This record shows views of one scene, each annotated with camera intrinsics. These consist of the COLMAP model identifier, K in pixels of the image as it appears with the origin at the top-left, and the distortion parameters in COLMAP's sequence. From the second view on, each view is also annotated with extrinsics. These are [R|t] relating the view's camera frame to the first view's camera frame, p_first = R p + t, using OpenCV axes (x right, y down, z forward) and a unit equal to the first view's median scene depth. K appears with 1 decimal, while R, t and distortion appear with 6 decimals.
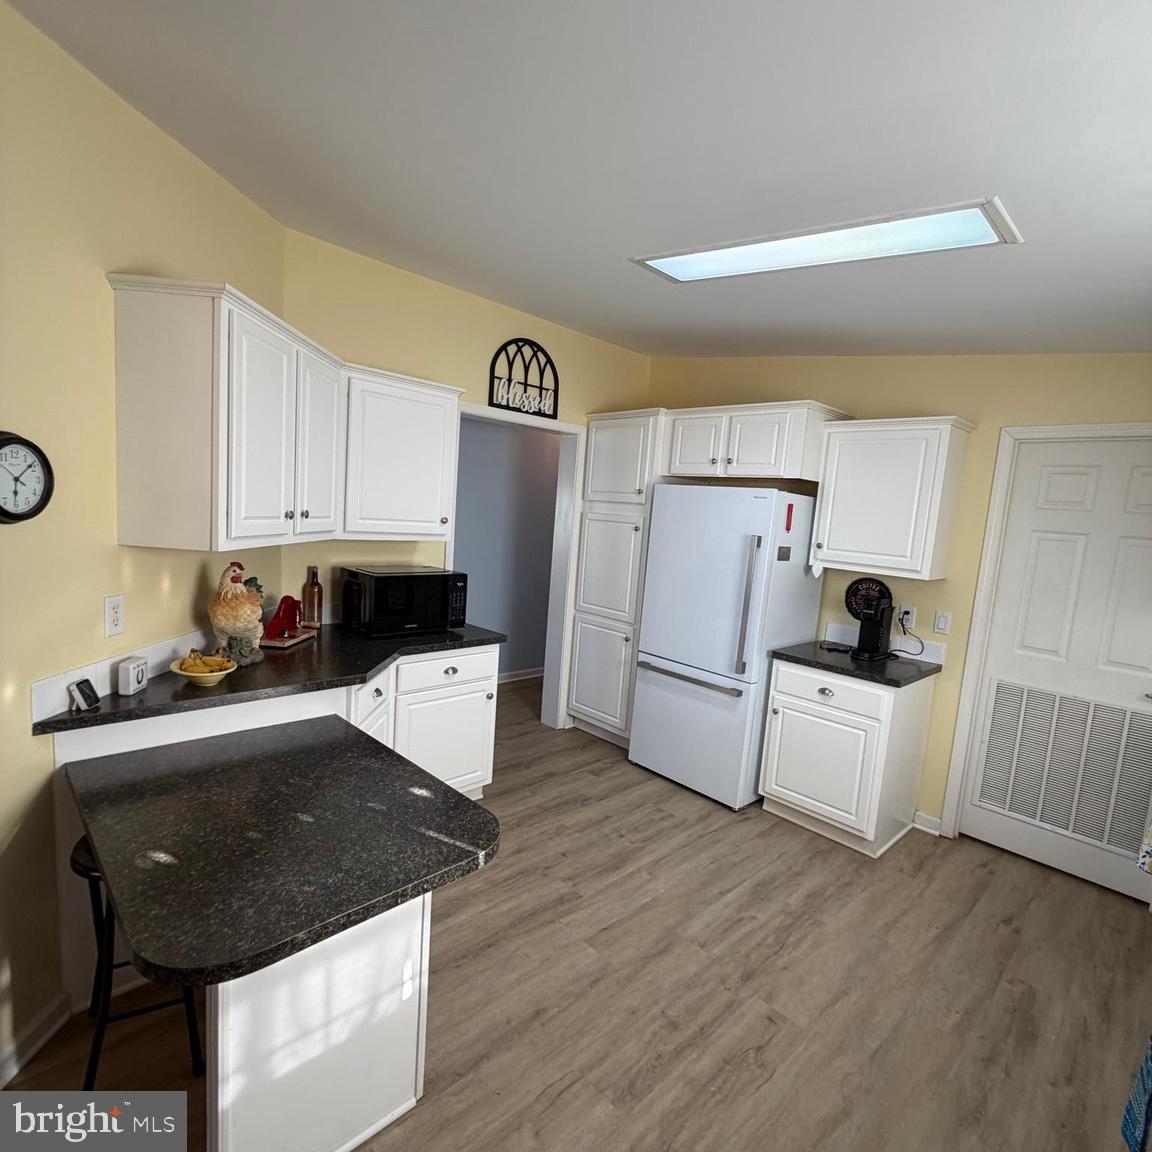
lens RADIAL K [[613.6, 0, 578.7], [0, 613.6, 576.8], [0, 0, 1]] dist [-0.001343, 0.004246]
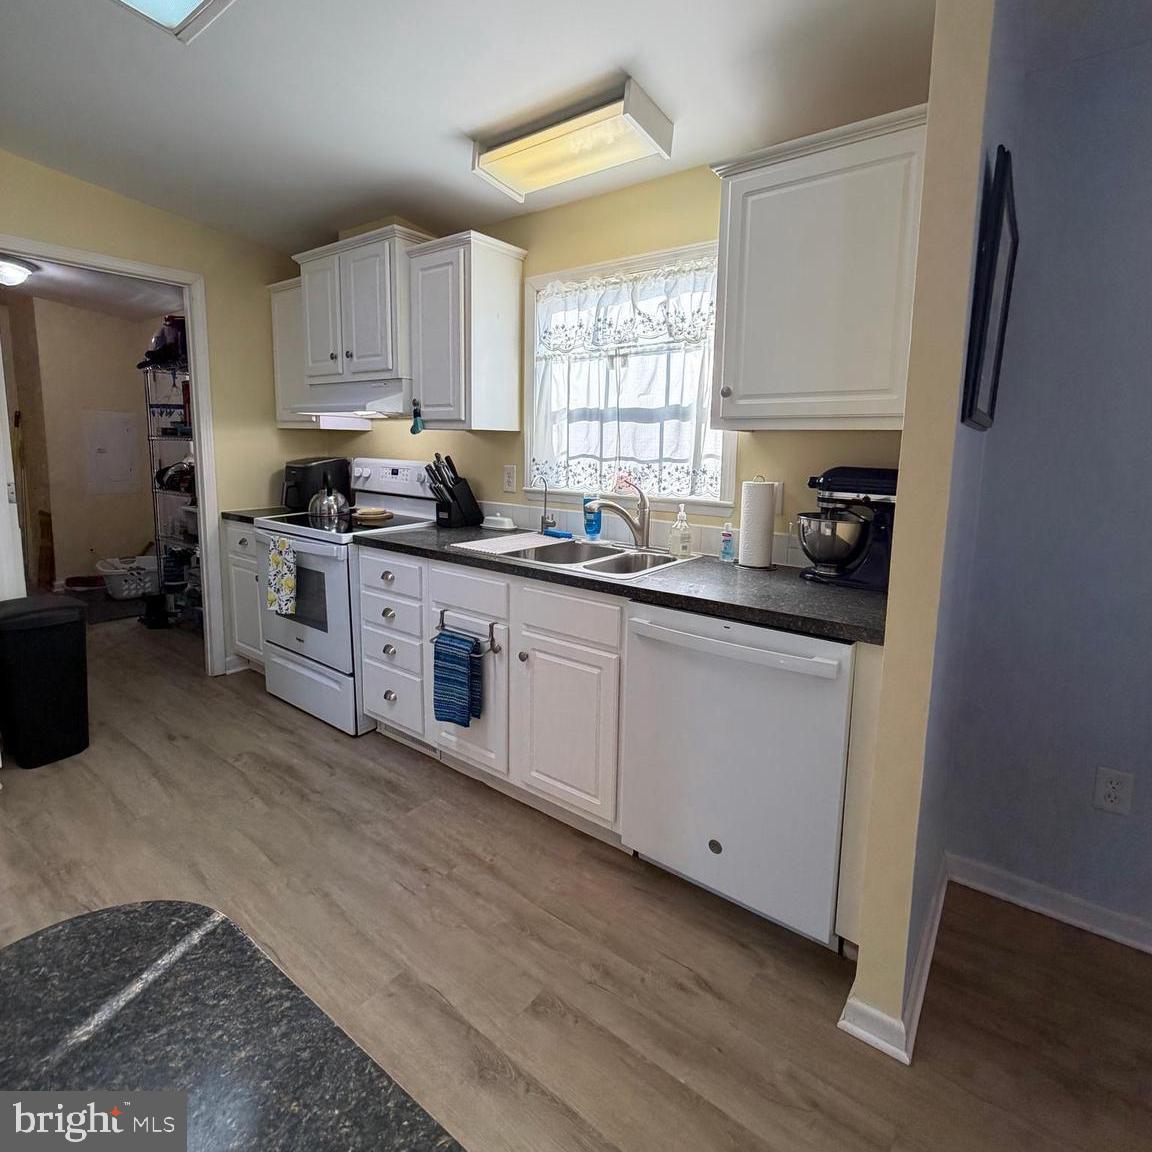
lens RADIAL K [[613.6, 0, 568.6], [0, 613.6, 521.2], [0, 0, 1]] dist [-0.001343, 0.004246]
pose [[-0.139621, -0.199180, 0.969966, -0.278821], [0.083816, 0.973668, 0.212005, 0.030420], [-0.986651, 0.110899, -0.119250, 0.345282]]
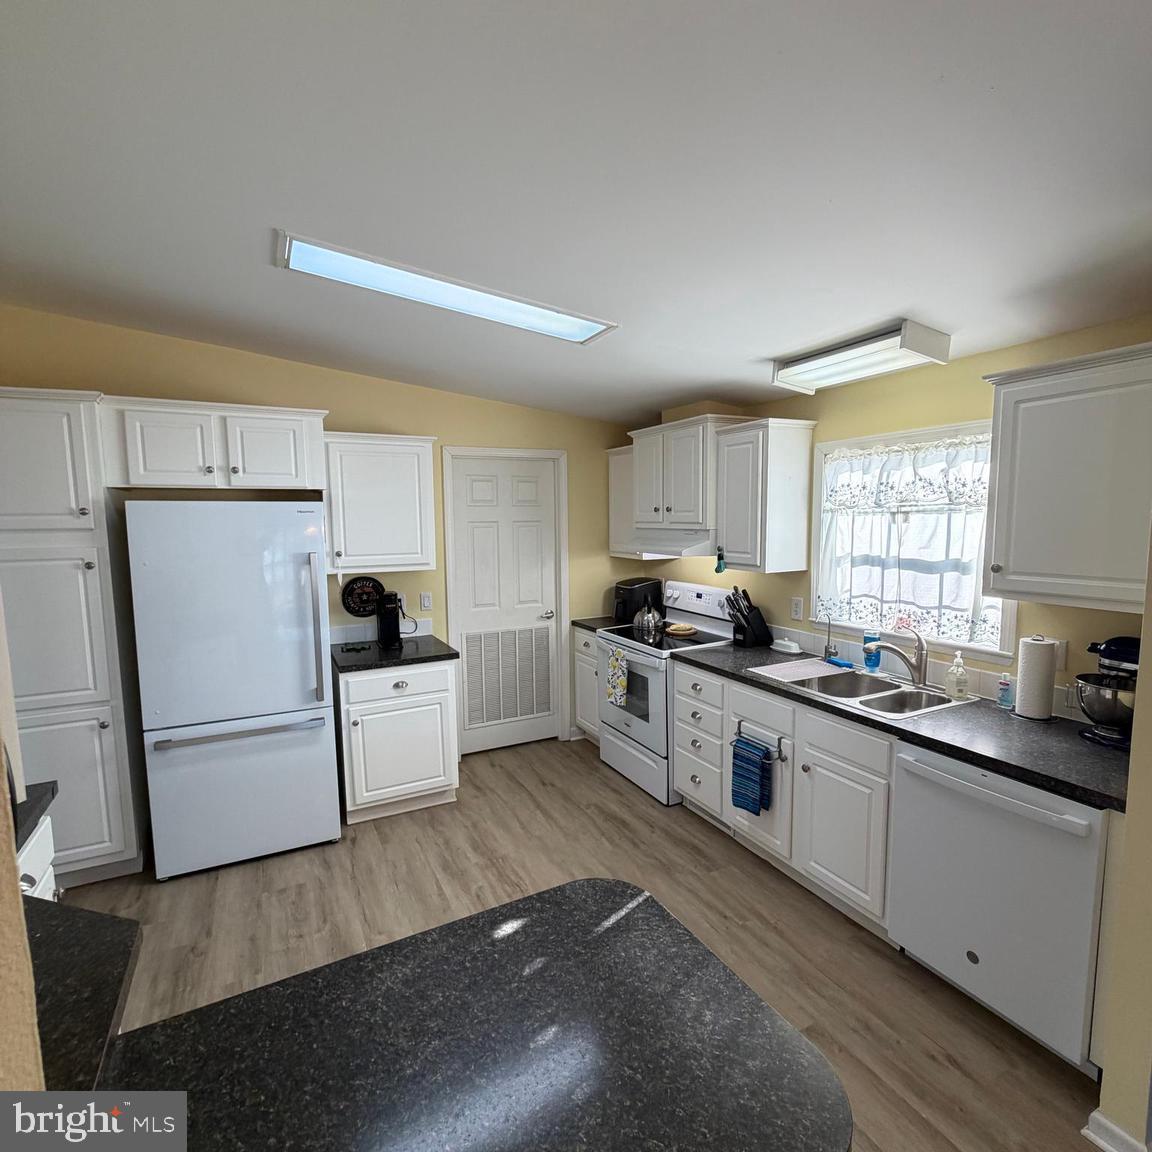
lens RADIAL K [[613.6, 0, 574.8], [0, 613.6, 576.1], [0, 0, 1]] dist [-0.001343, 0.004246]
pose [[0.293629, -0.172415, 0.940242, -0.497238], [0.137948, 0.980947, 0.136800, -0.108723], [-0.945914, 0.089536, 0.311819, 0.344205]]
